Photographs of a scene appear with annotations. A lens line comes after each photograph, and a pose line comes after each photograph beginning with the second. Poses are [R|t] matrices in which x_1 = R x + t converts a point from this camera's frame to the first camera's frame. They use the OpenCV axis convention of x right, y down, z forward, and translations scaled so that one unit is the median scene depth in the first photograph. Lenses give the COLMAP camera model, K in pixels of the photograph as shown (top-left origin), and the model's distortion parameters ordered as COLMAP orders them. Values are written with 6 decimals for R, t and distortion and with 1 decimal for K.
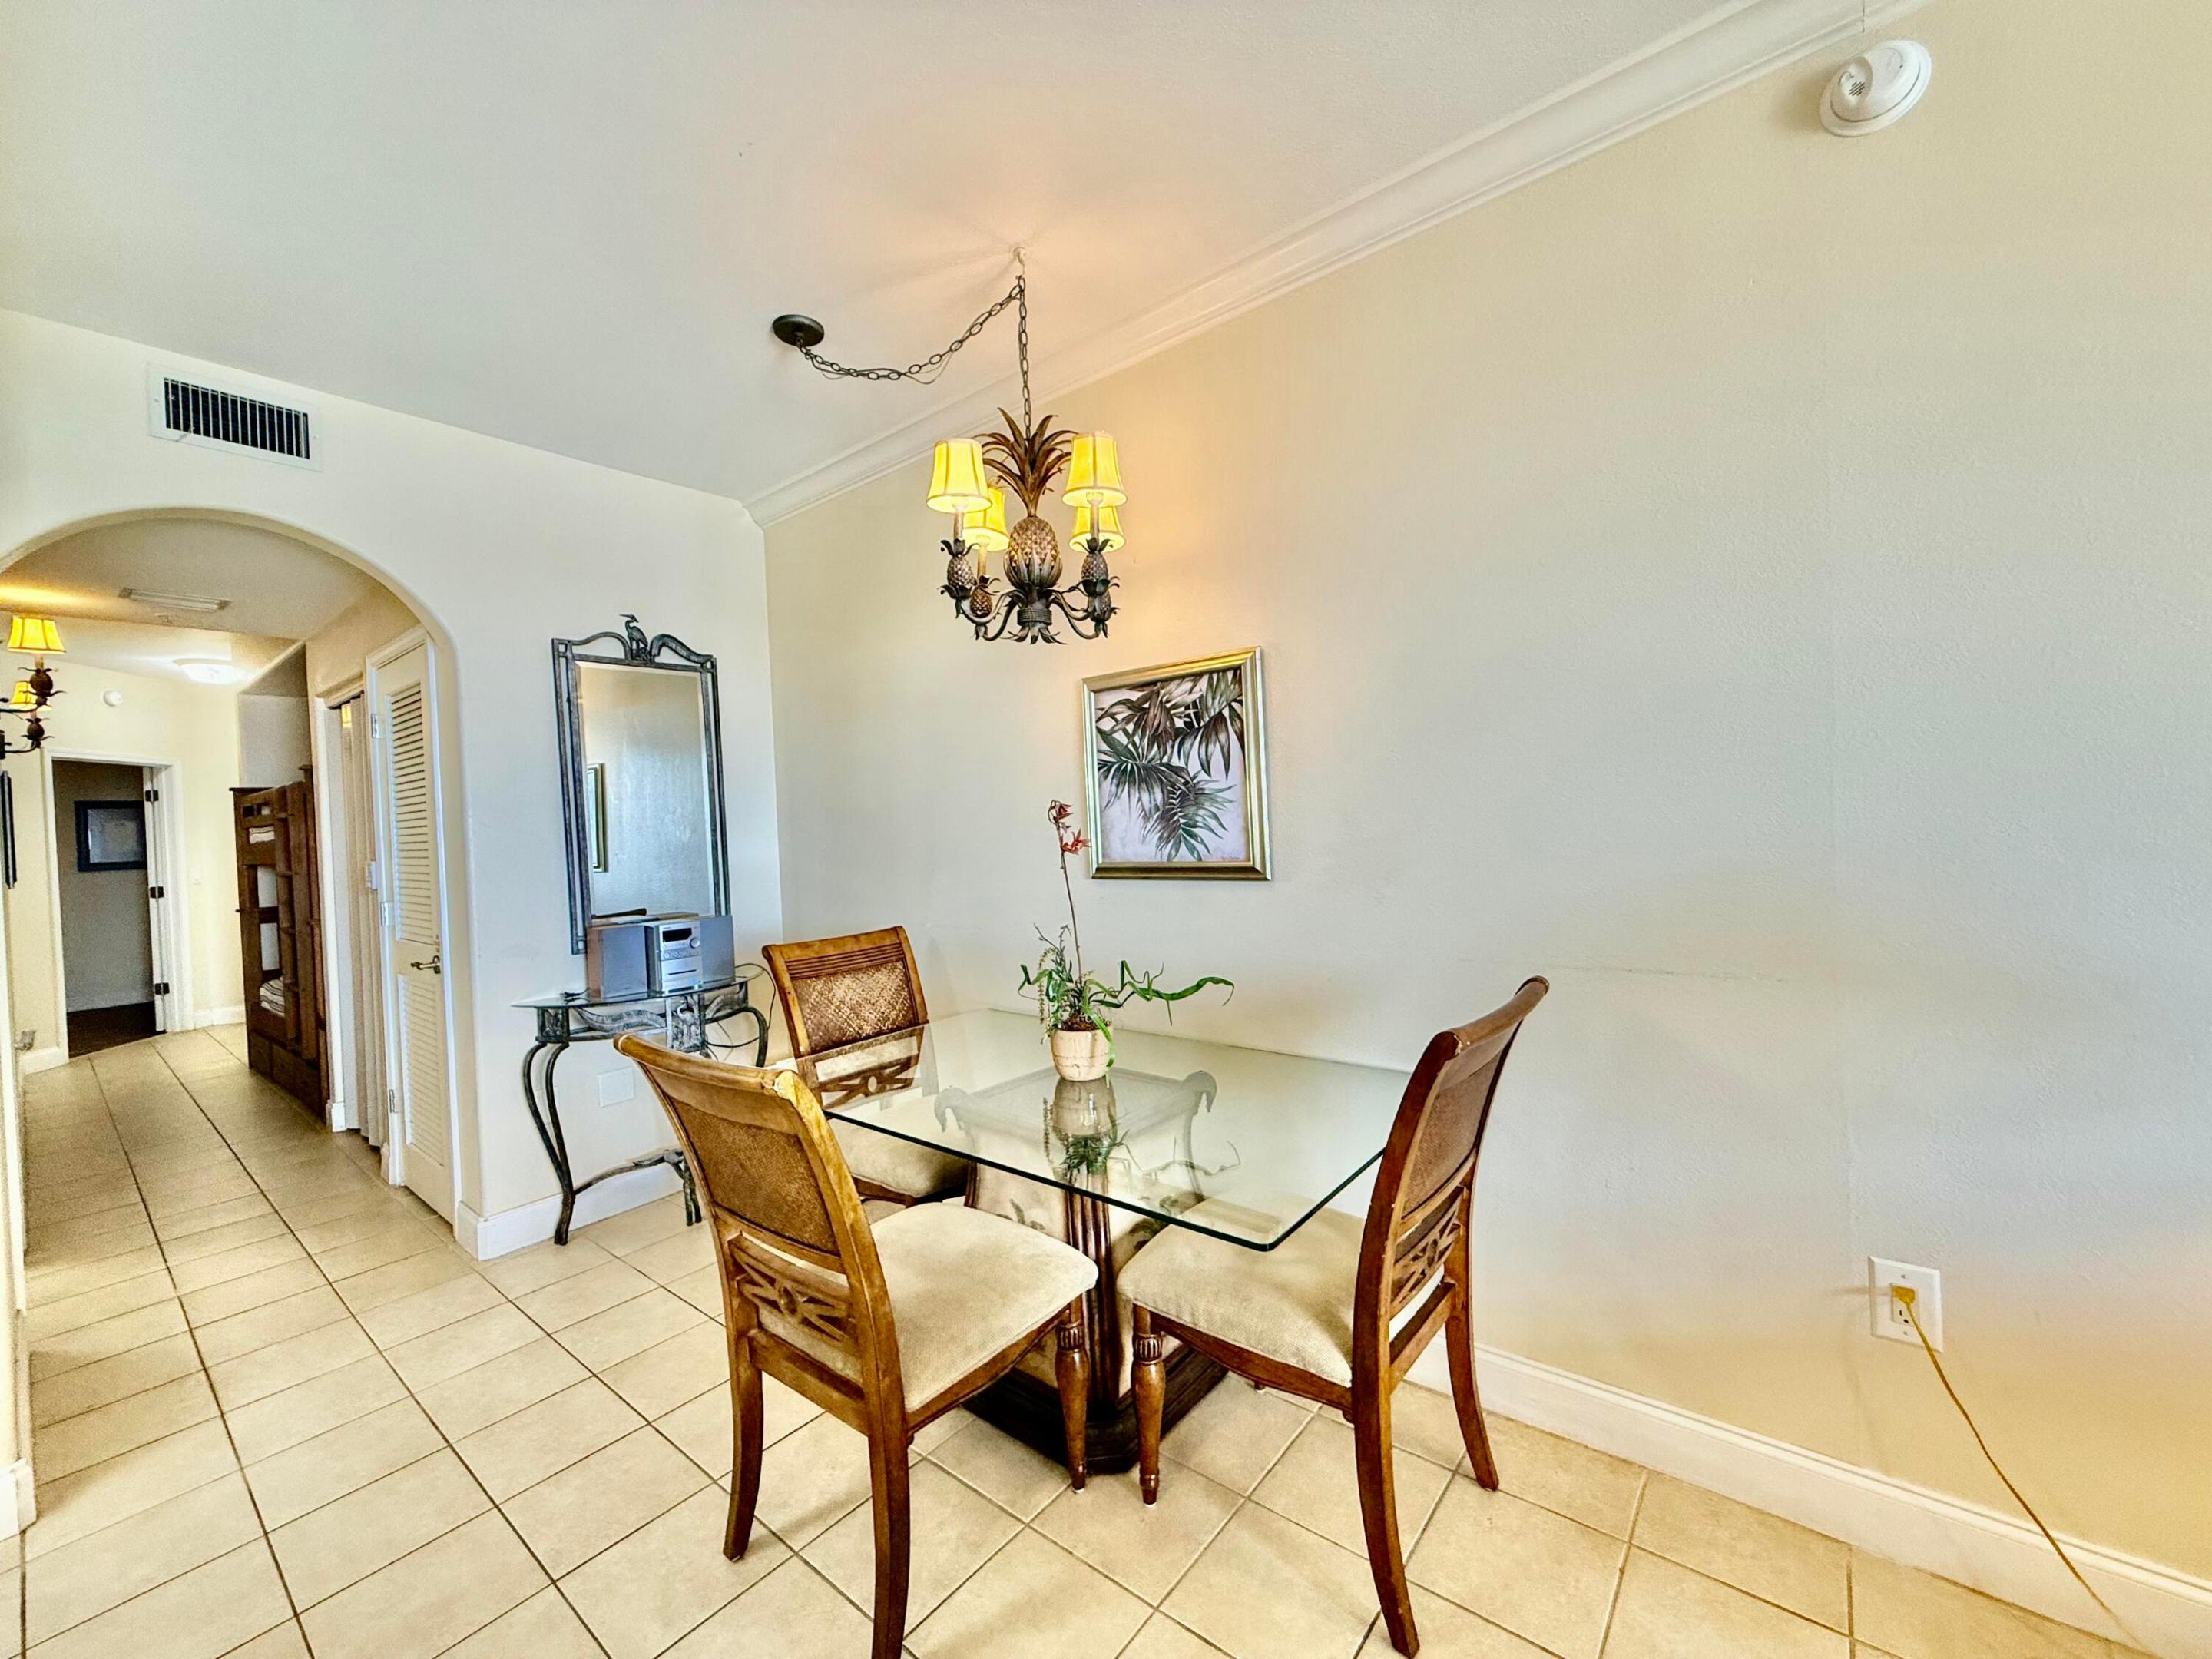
lens RADIAL K [[883.9, 0, 1102.2], [0, 883.9, 827.4], [0, 0, 1]] dist [0.000206, 0.000165]
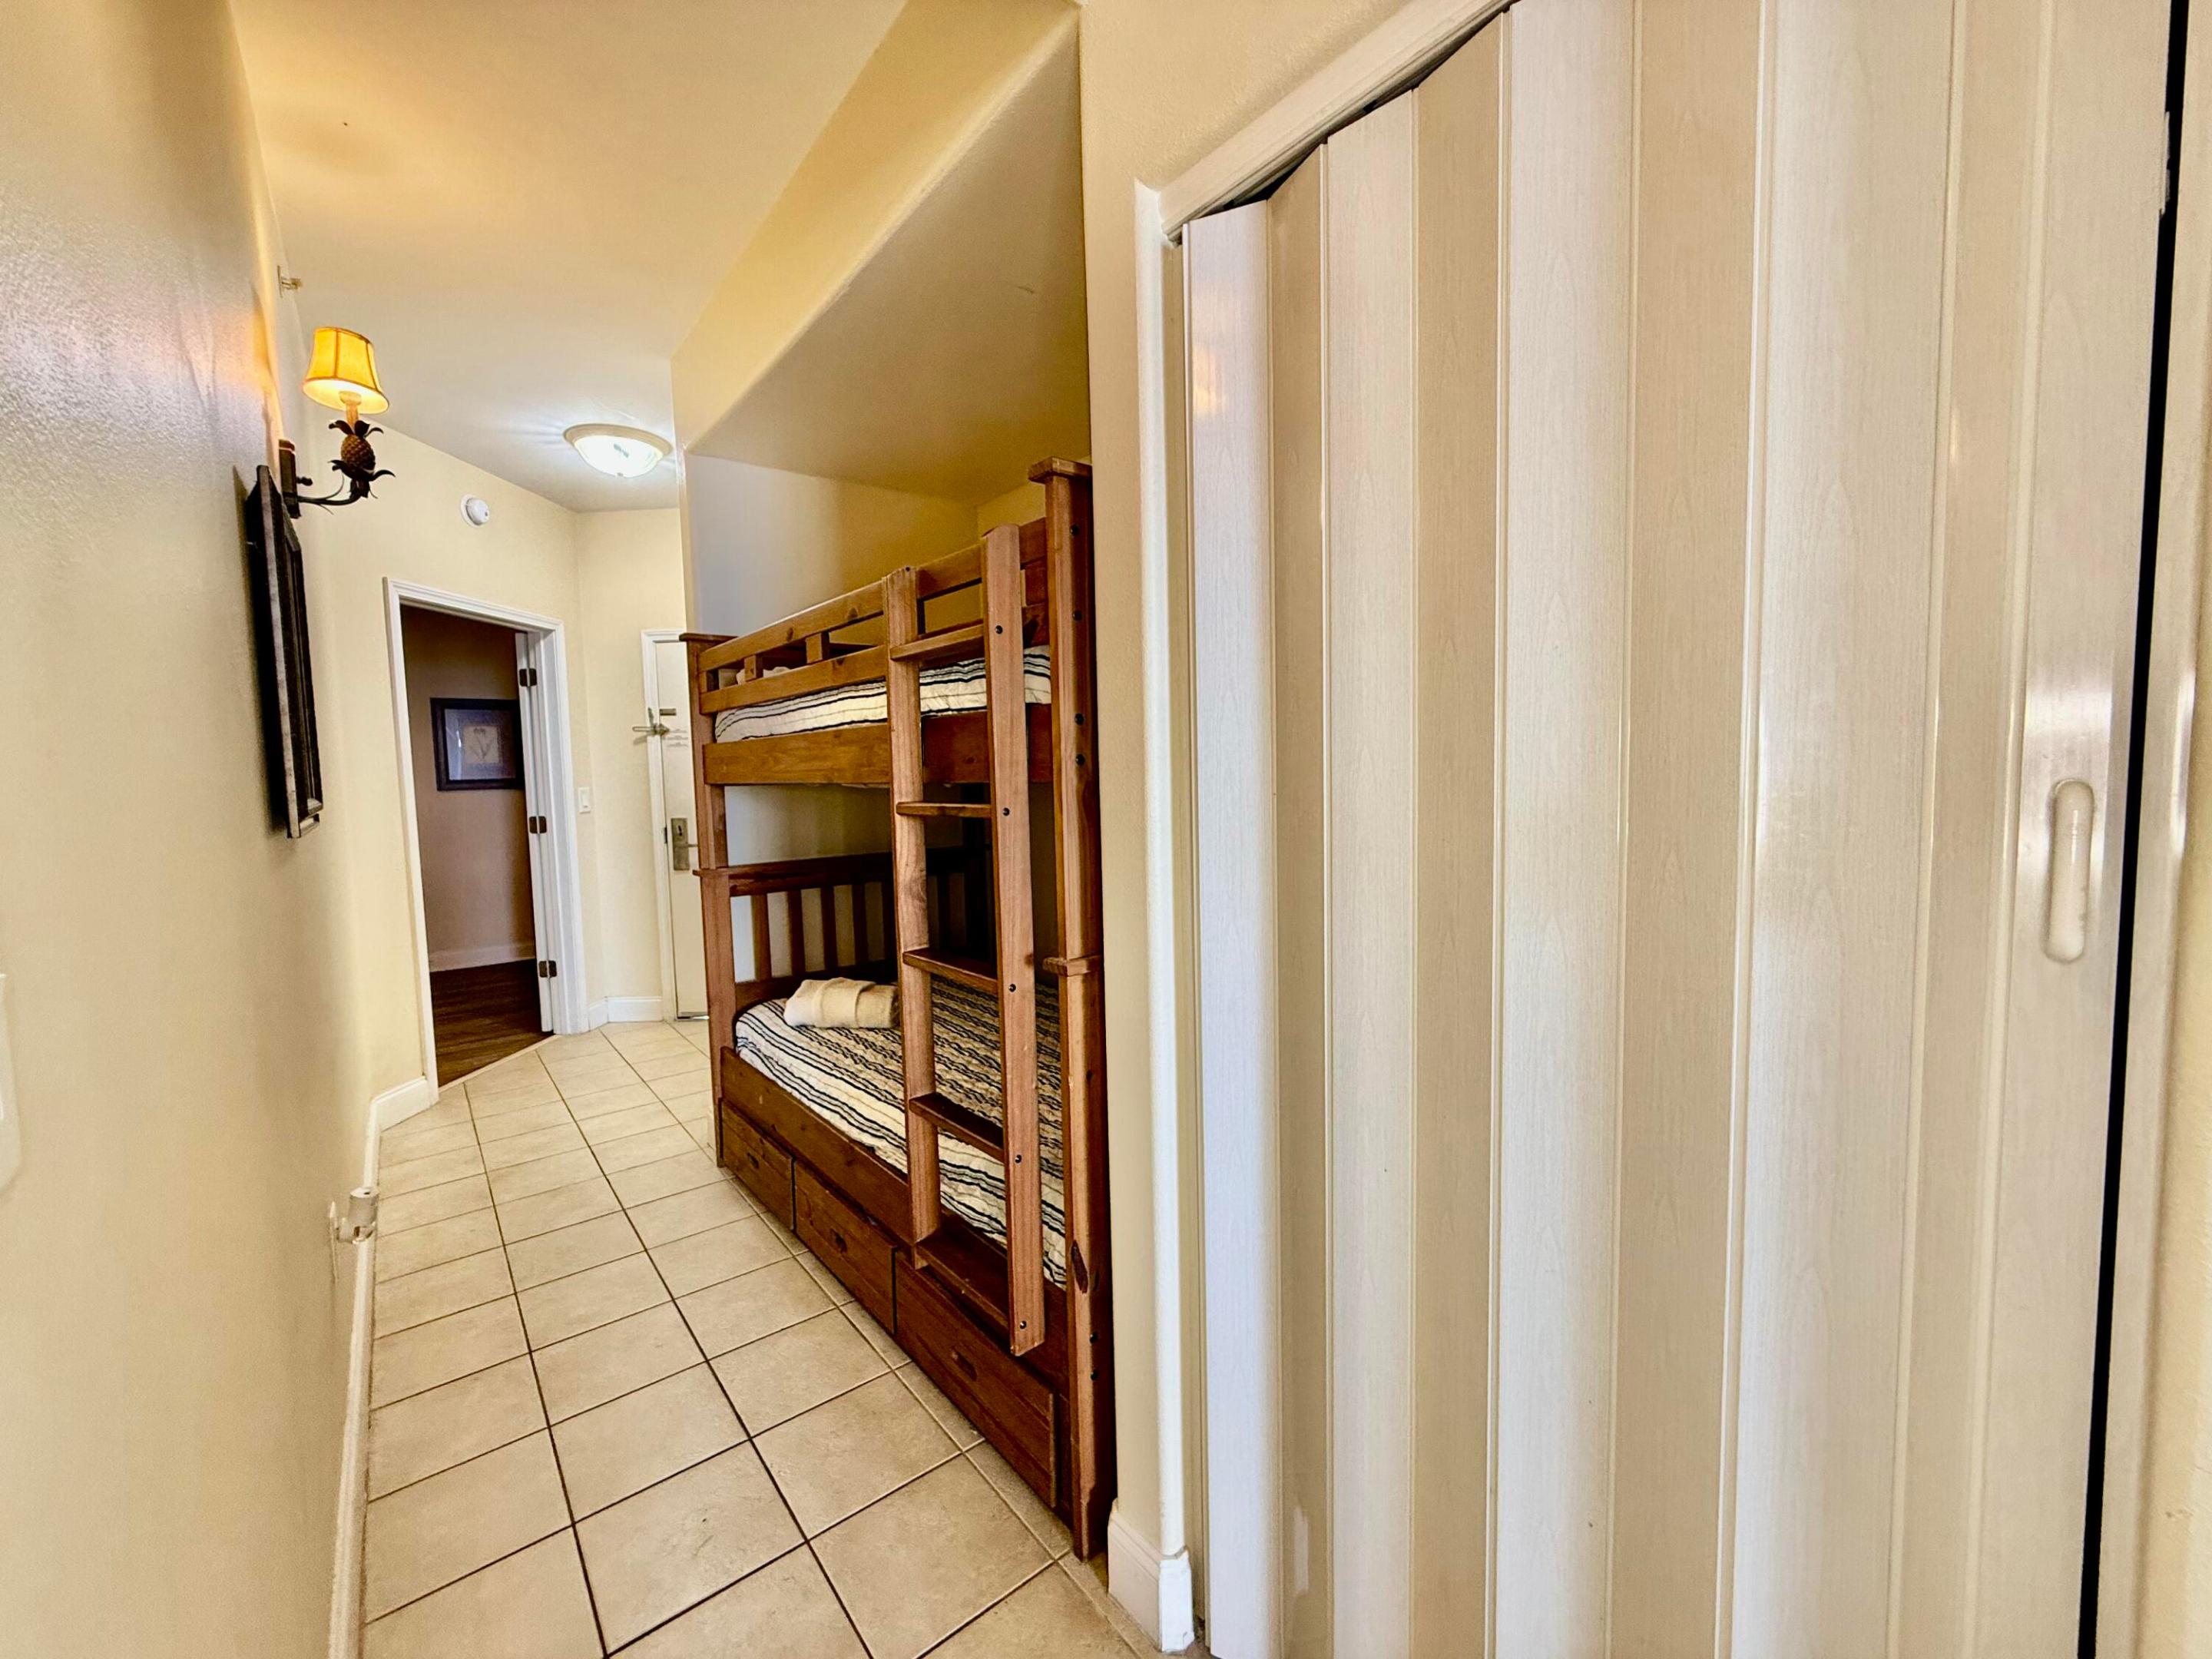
lens RADIAL K [[883.9, 0, 1098.2], [0, 883.9, 831.3], [0, 0, 1]] dist [0.000206, 0.000165]
pose [[0.977290, 0.035055, -0.208984, -0.523674], [-0.020859, 0.997347, 0.069748, 0.023360], [0.210875, -0.063804, 0.975428, 0.445324]]
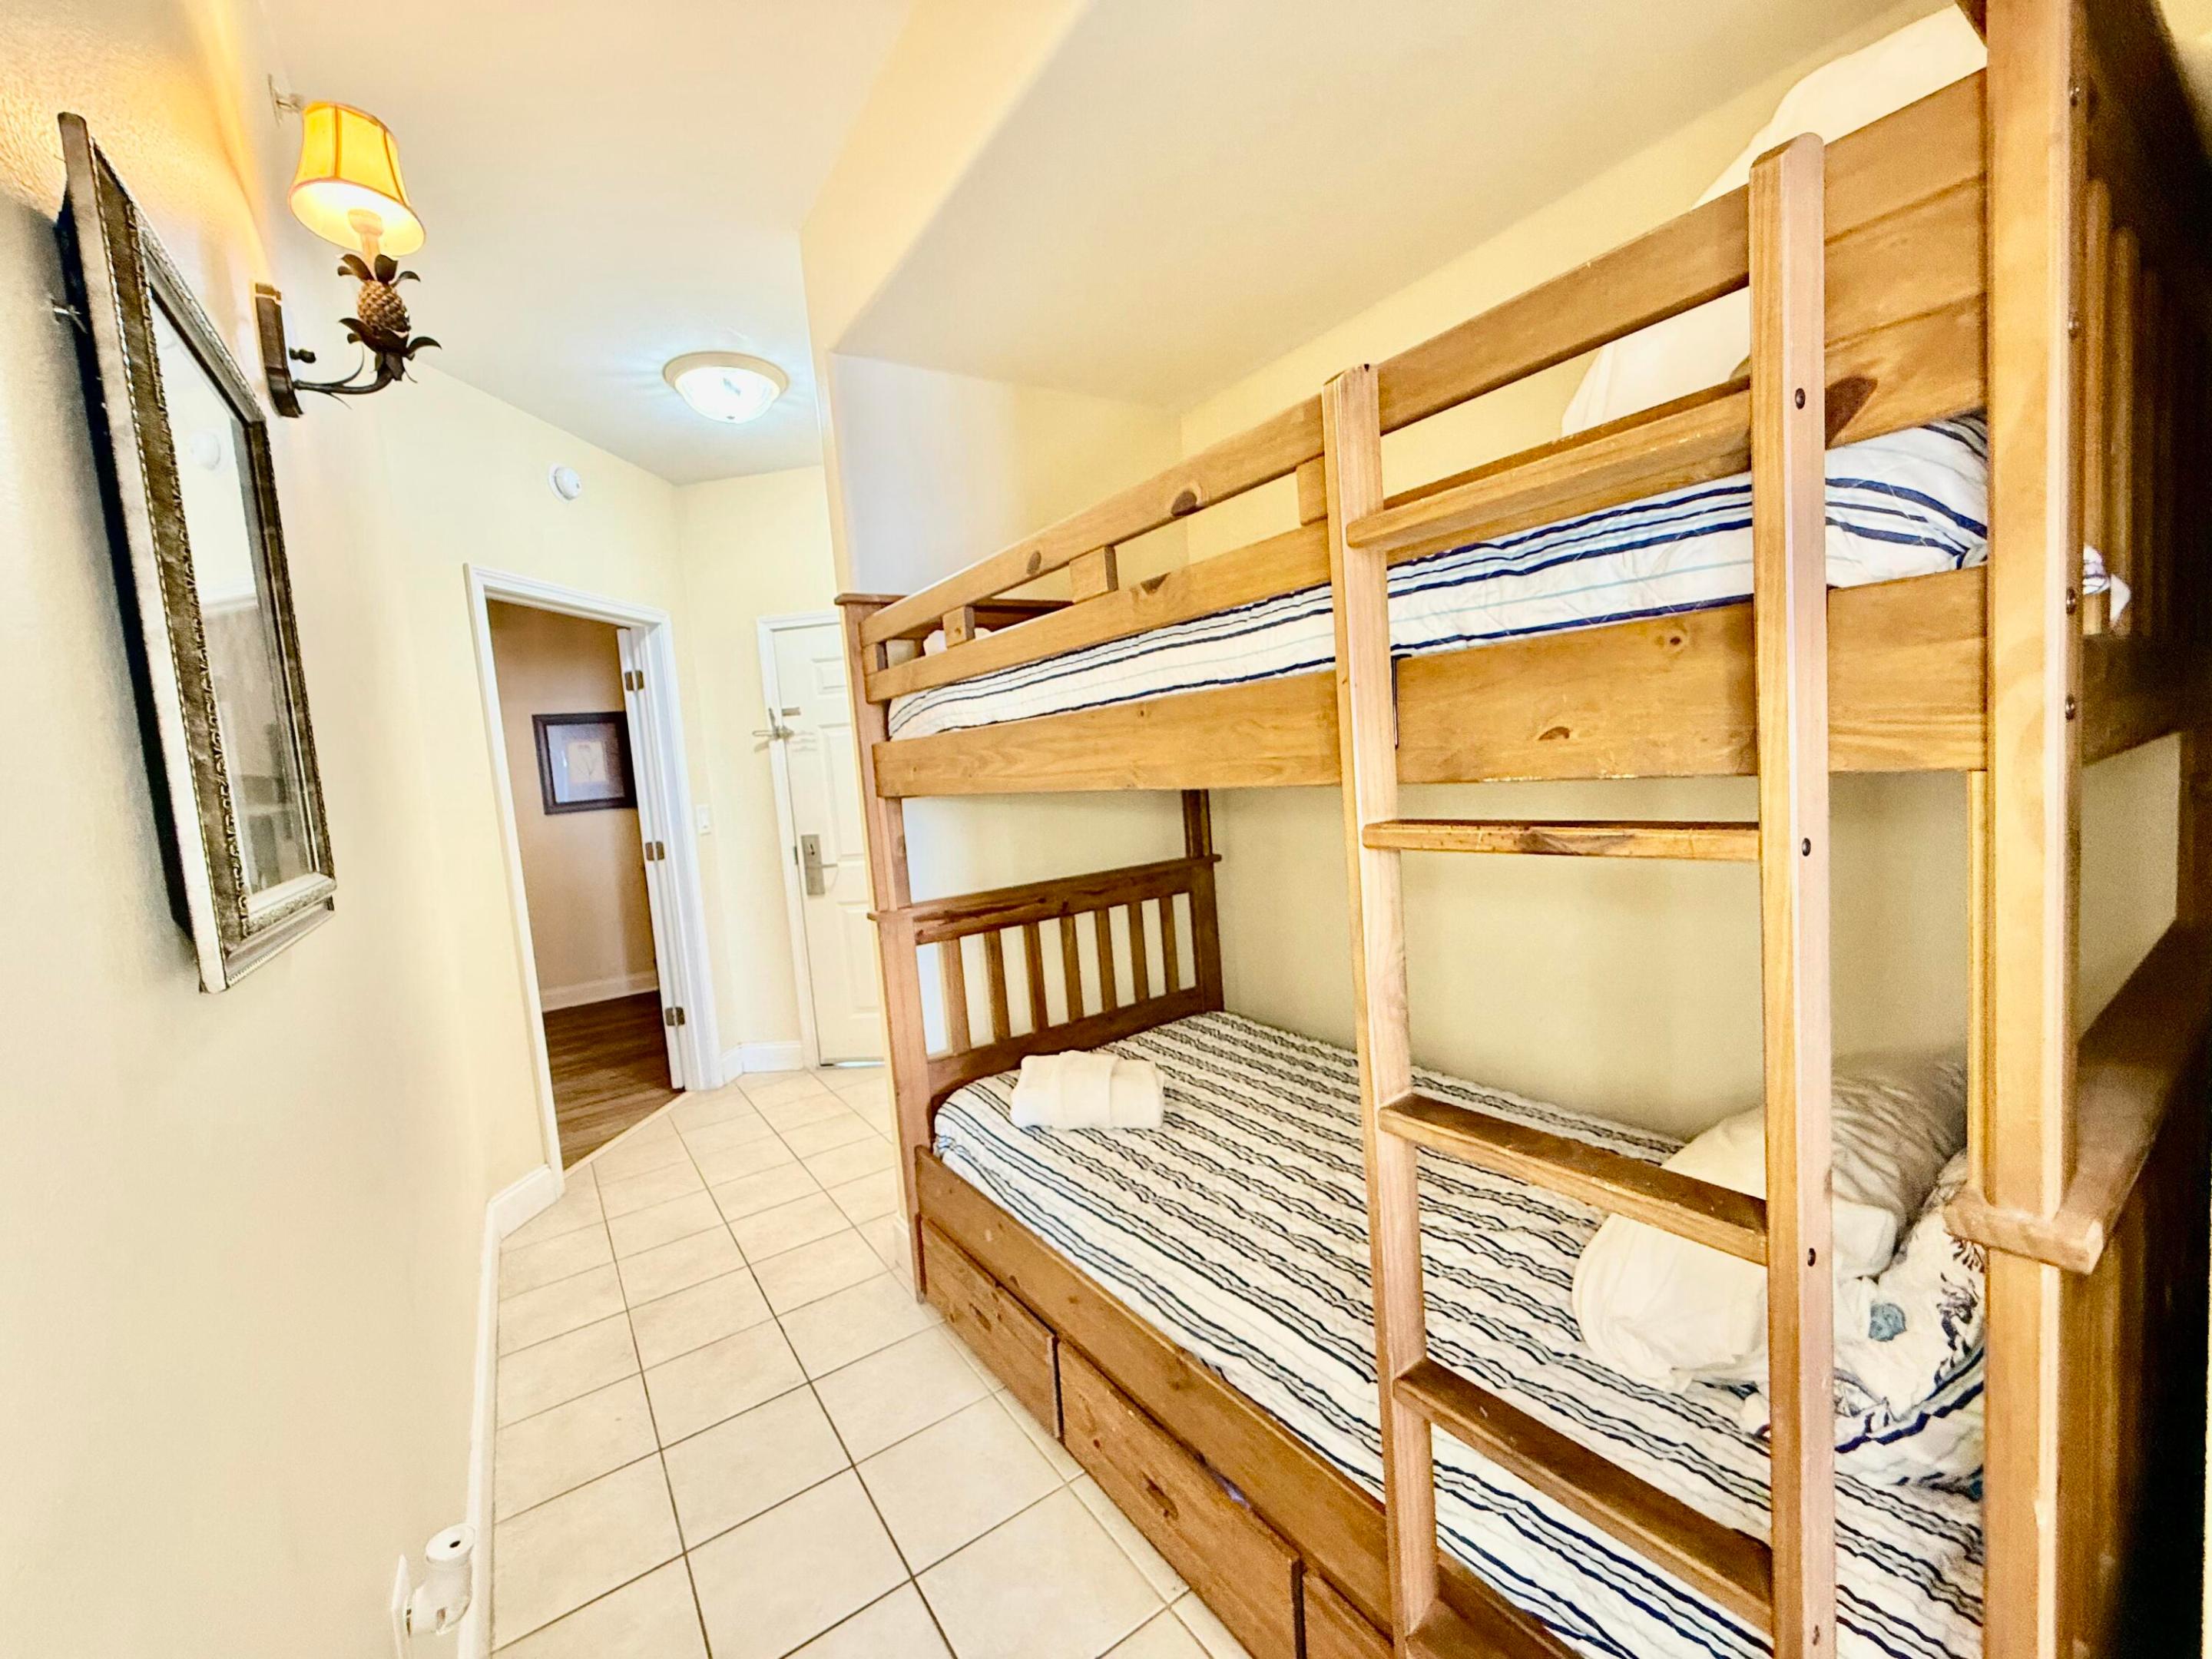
lens RADIAL K [[883.9, 0, 1096.3], [0, 883.9, 830.1], [0, 0, 1]] dist [0.000206, 0.000165]
pose [[0.955634, -0.009899, -0.294390, -0.631601], [0.036175, 0.995814, 0.083943, 0.022352], [0.292327, -0.090869, 0.951991, 0.543869]]
